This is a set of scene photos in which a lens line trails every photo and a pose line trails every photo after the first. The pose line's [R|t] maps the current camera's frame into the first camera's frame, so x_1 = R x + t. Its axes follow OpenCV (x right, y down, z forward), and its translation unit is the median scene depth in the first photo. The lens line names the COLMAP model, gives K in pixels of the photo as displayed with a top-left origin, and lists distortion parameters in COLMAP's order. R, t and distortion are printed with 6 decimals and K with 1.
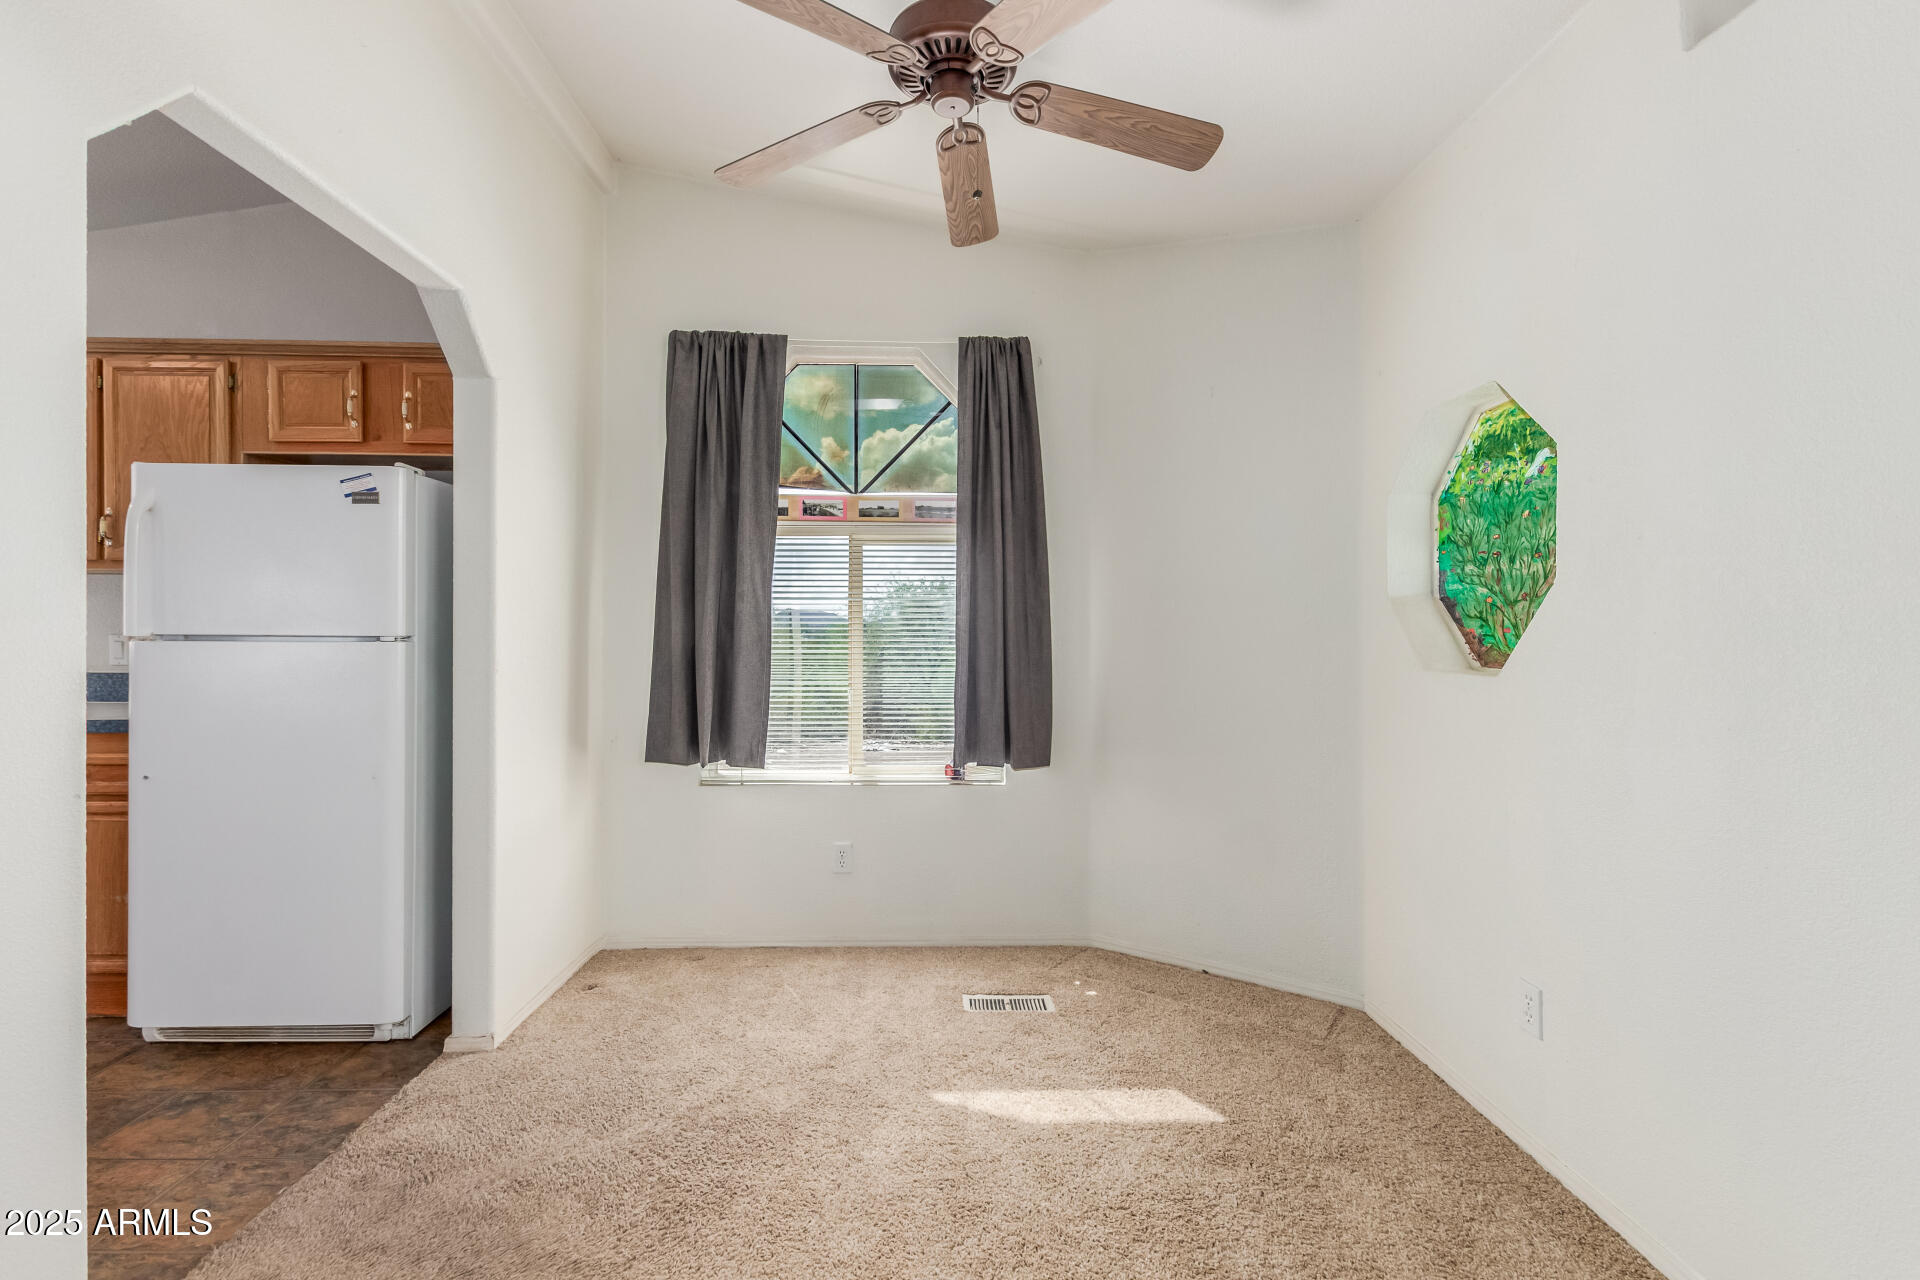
lens RADIAL K [[891.7, 0, 959.1], [0, 891.7, 639.0], [0, 0, 1]] dist [0.006259, 0.000370]
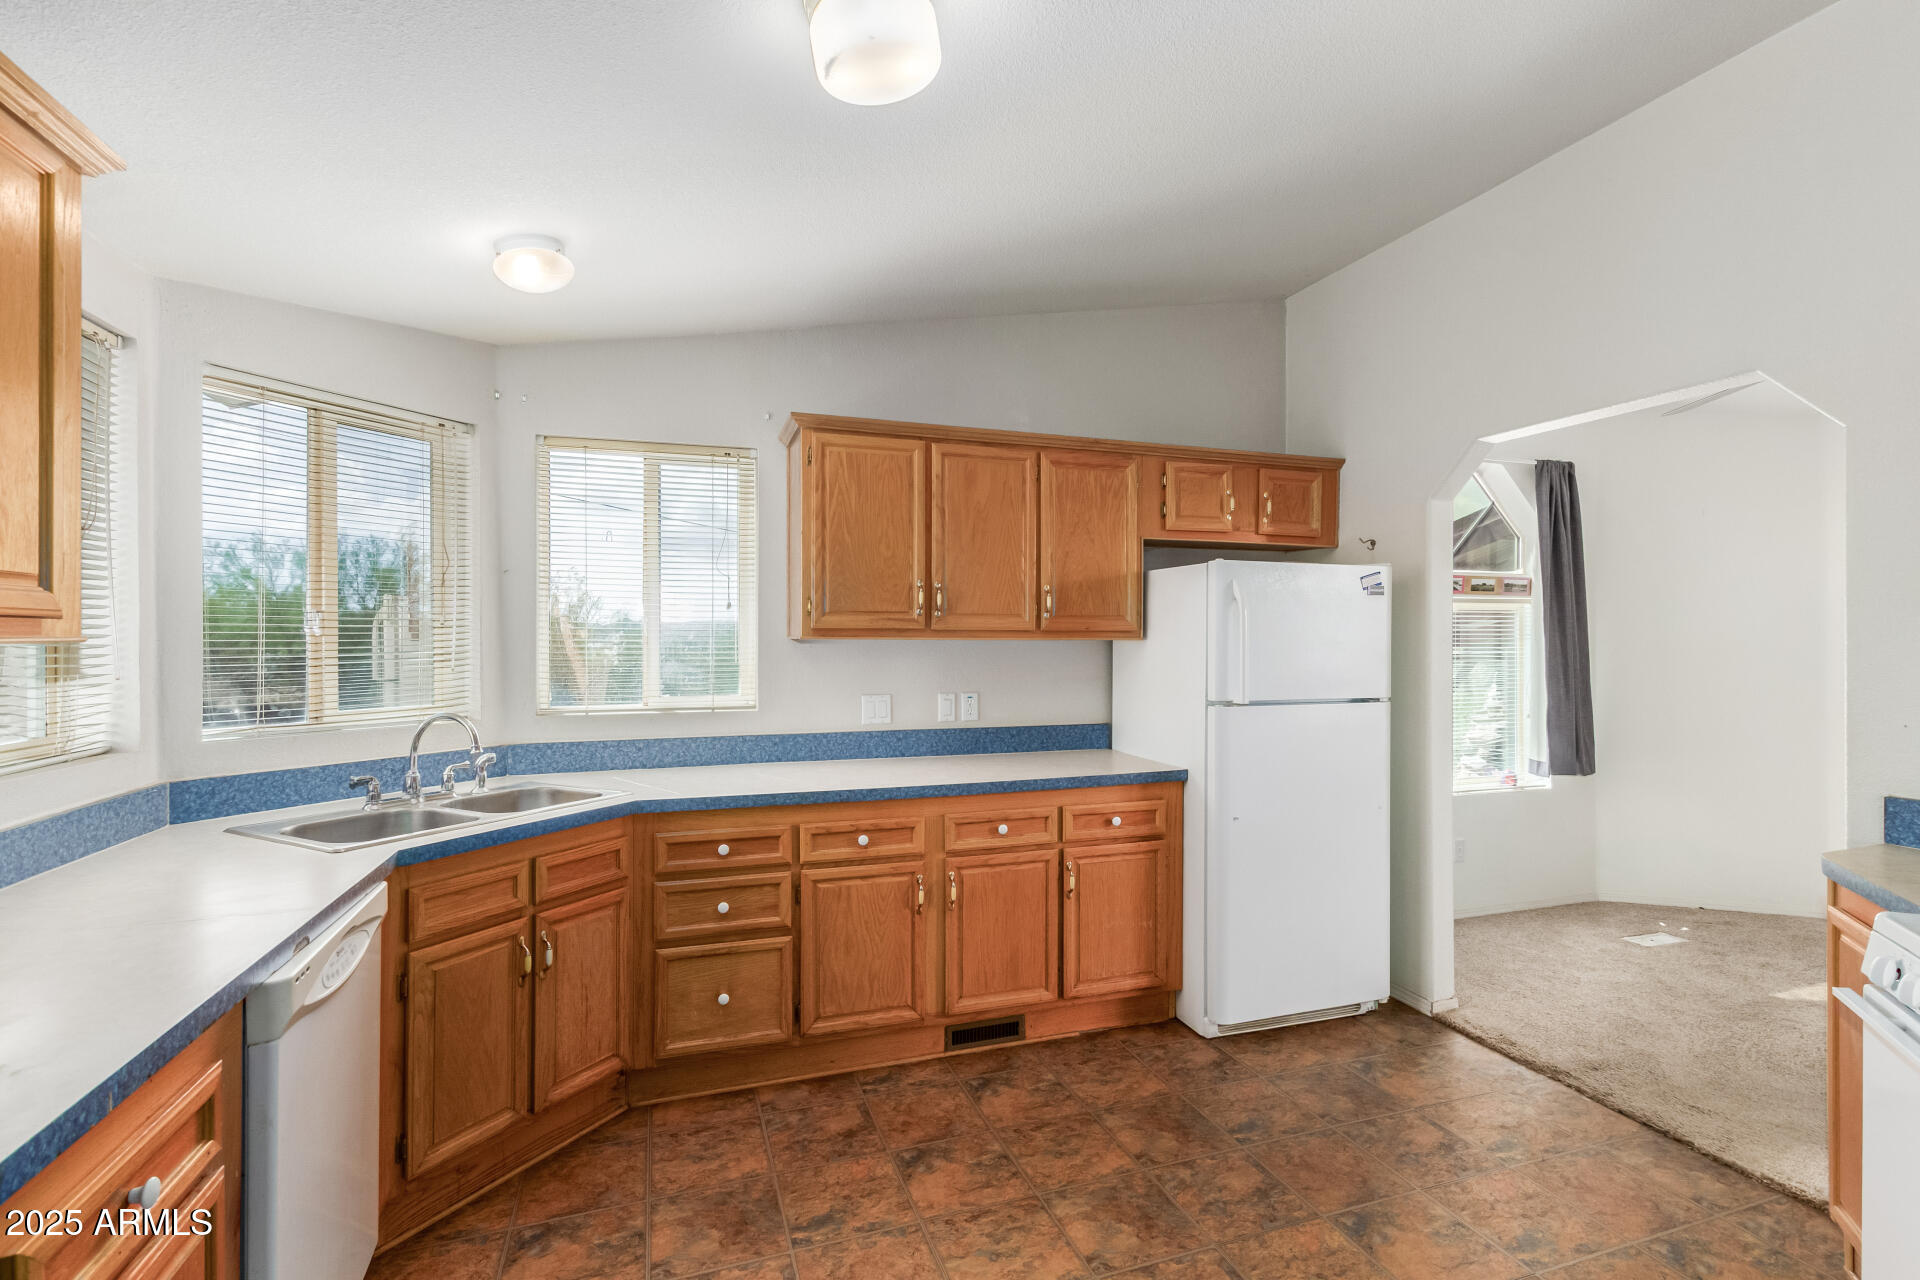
lens RADIAL K [[891.7, 0, 968.9], [0, 891.7, 645.8], [0, 0, 1]] dist [0.006259, 0.000370]
pose [[0.956592, -0.005127, 0.291385, -1.556594], [0.002042, 0.999939, 0.010888, -0.092924], [-0.291423, -0.009821, 0.956544, -0.052589]]
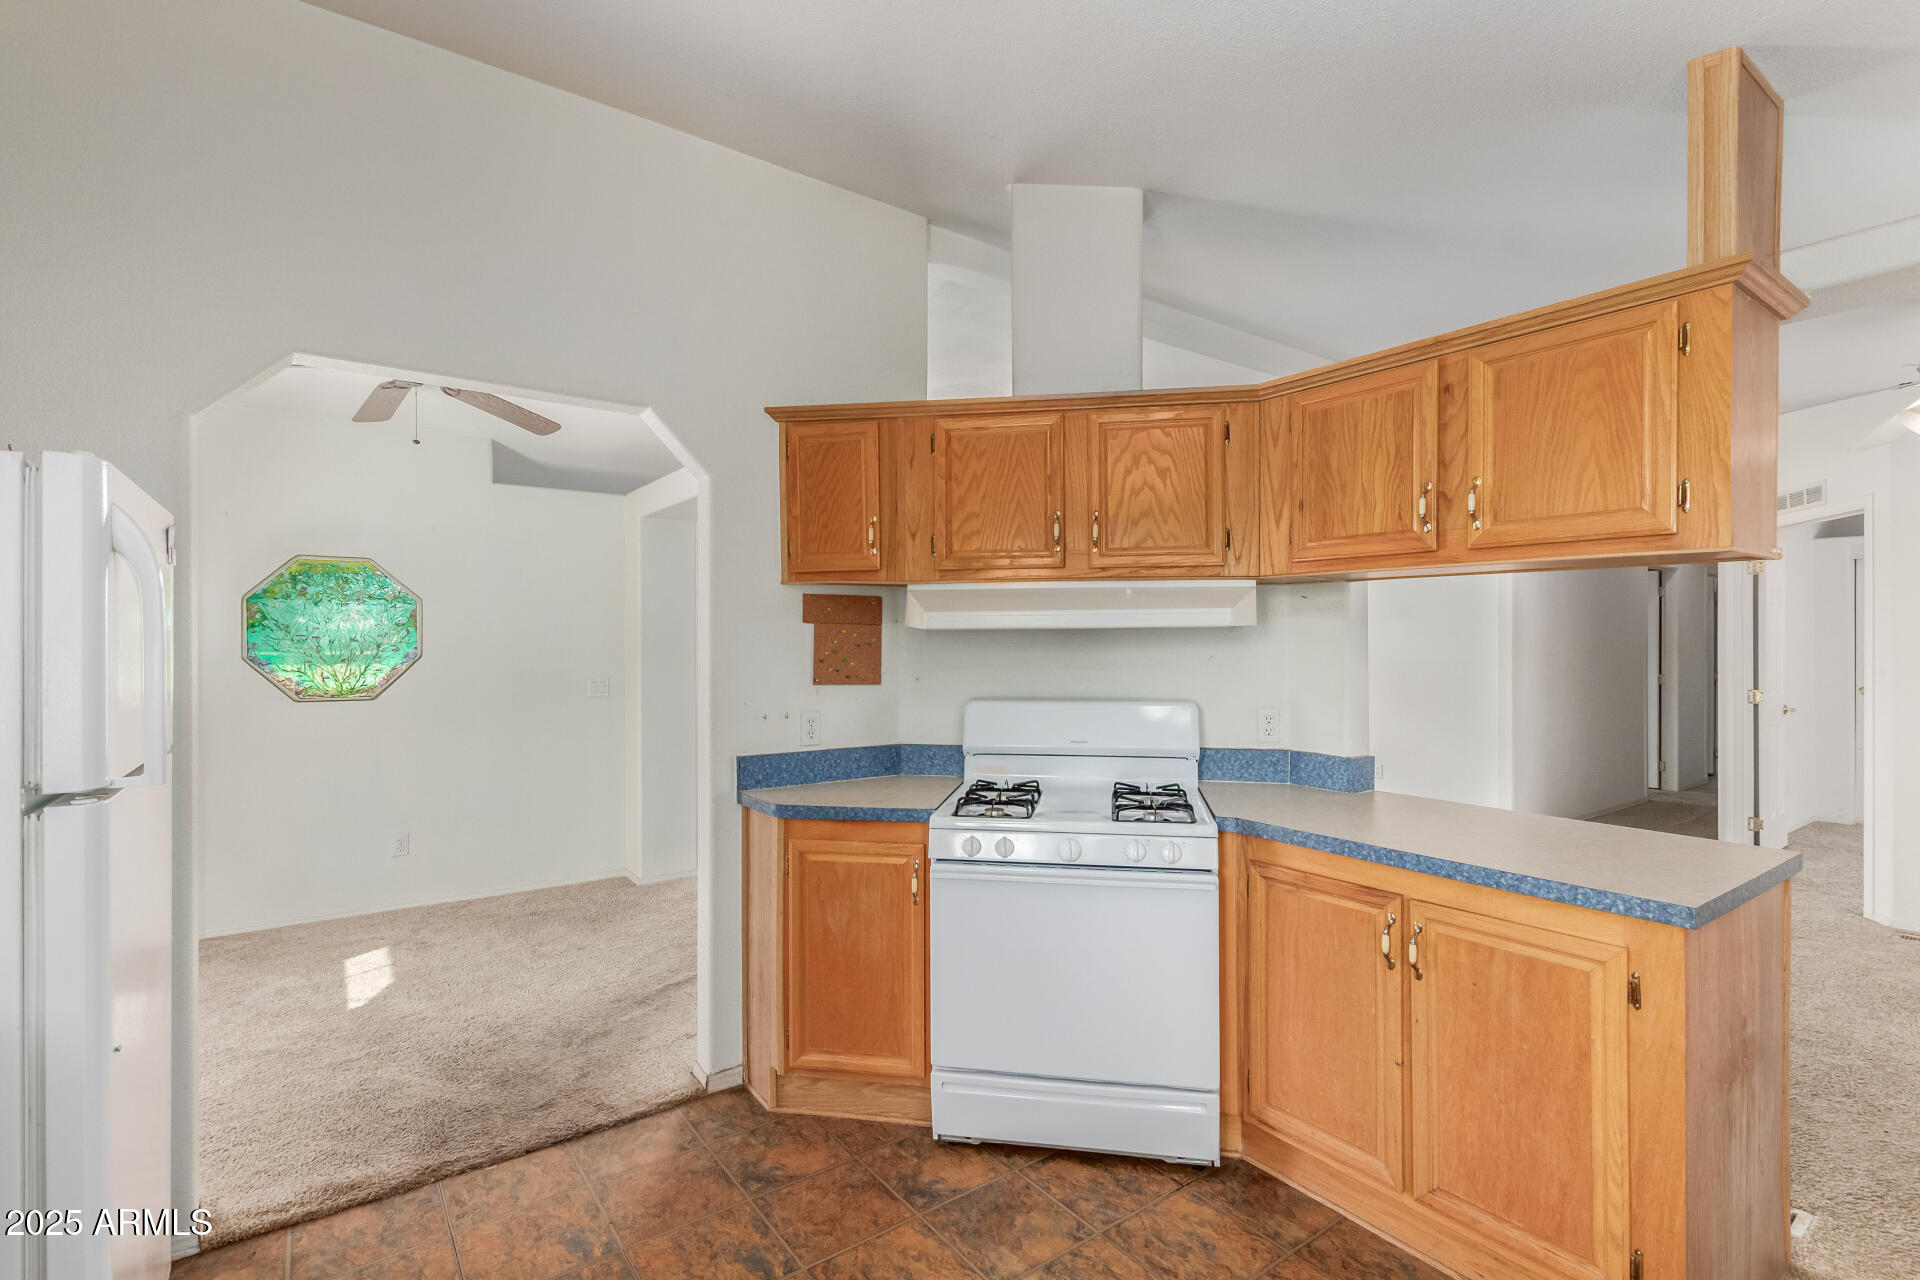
lens RADIAL K [[891.7, 0, 974.4], [0, 891.7, 635.2], [0, 0, 1]] dist [0.006259, 0.000370]
pose [[-0.560313, -0.000844, 0.828281, -1.597812], [-0.002753, 0.999996, -0.000844, -0.095210], [-0.828277, -0.002753, -0.560313, 0.849454]]
